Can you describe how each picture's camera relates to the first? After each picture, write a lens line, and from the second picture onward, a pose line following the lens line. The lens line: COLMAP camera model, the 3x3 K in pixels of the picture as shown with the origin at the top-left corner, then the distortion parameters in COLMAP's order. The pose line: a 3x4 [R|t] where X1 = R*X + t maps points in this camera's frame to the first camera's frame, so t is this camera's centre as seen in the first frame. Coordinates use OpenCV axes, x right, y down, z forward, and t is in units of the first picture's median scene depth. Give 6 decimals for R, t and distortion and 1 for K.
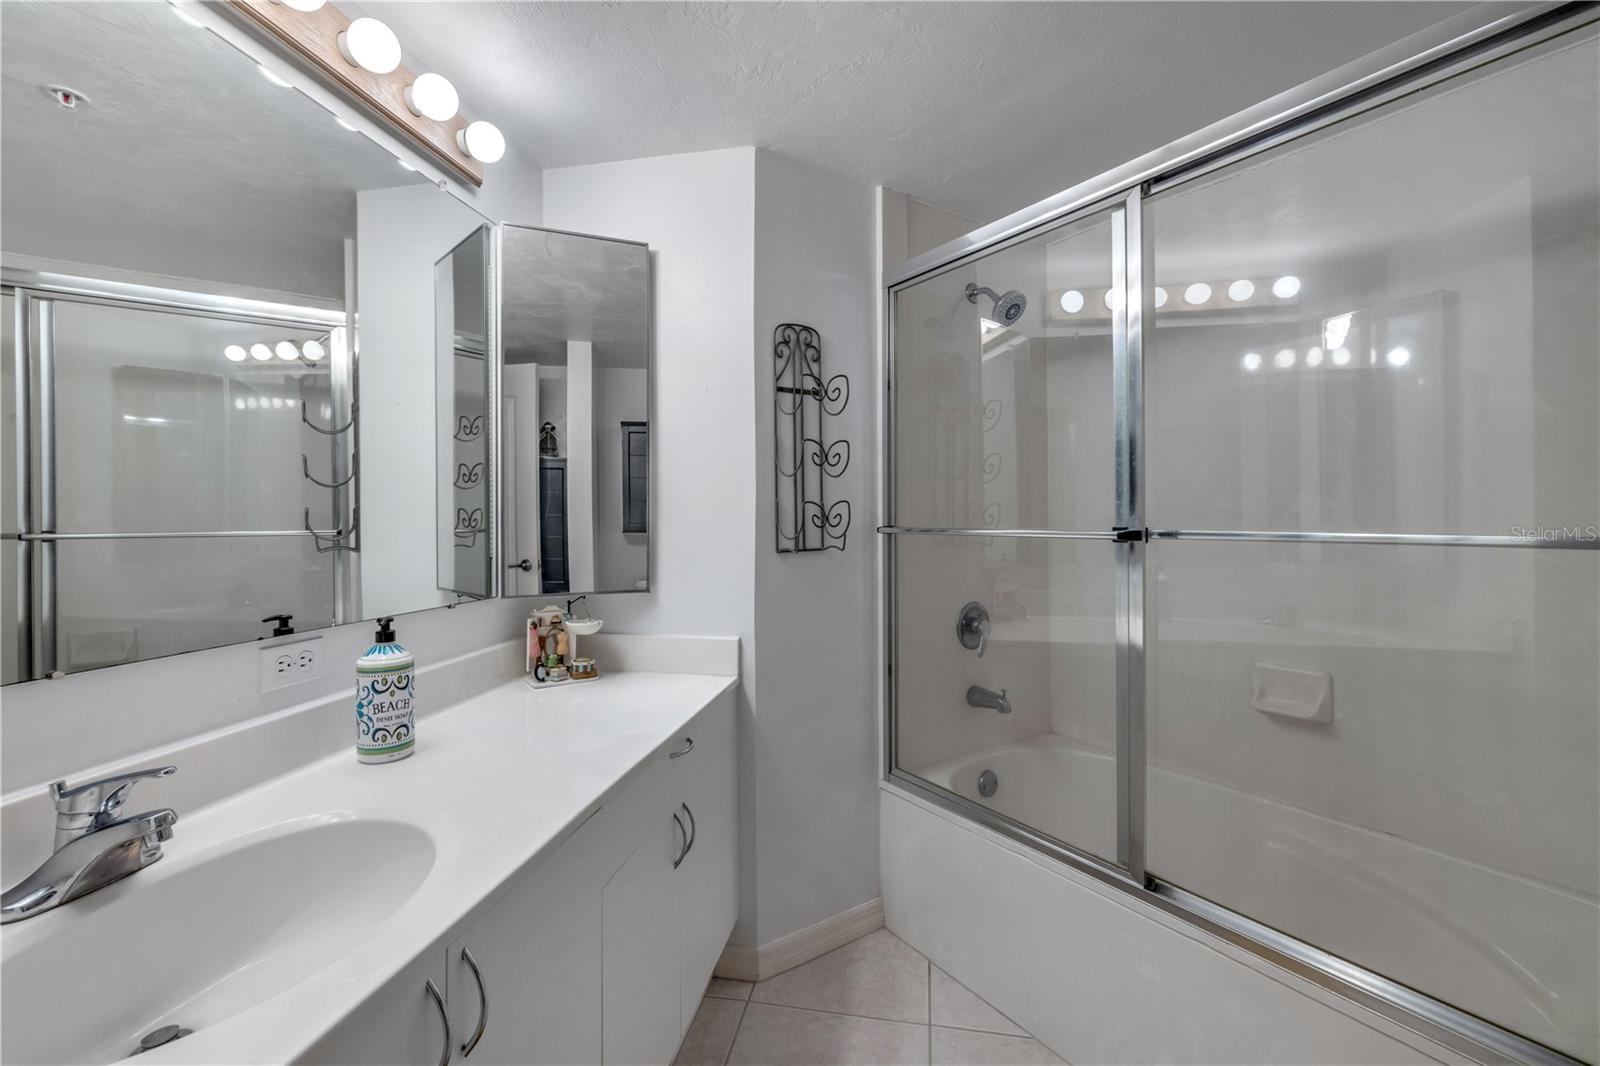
lens RADIAL K [[675.5, 0, 802.7], [0, 675.5, 531.1], [0, 0, 1]] dist [-0.000454, 0.000246]
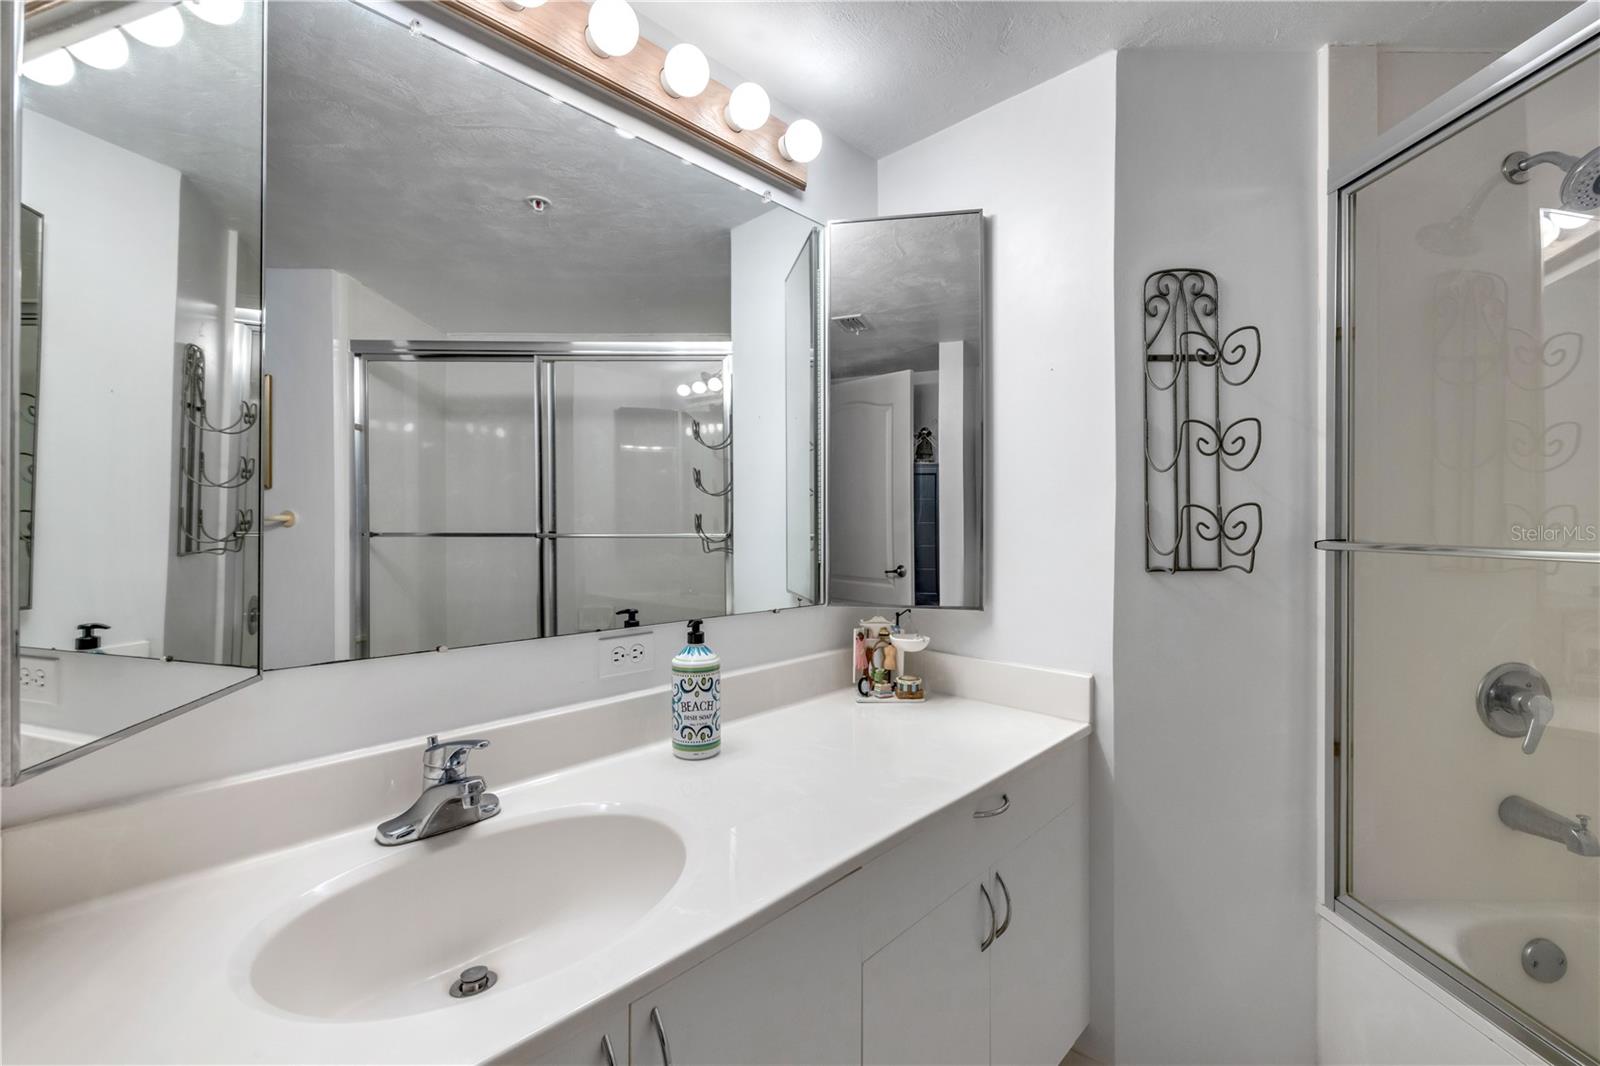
lens RADIAL K [[675.5, 0, 802.7], [0, 675.5, 531.1], [0, 0, 1]] dist [-0.000454, 0.000246]
pose [[0.834295, 0.012837, -0.551169, 0.059440], [-0.017128, 0.999850, -0.002640, -0.005416], [0.551053, 0.011643, 0.834389, 0.145222]]
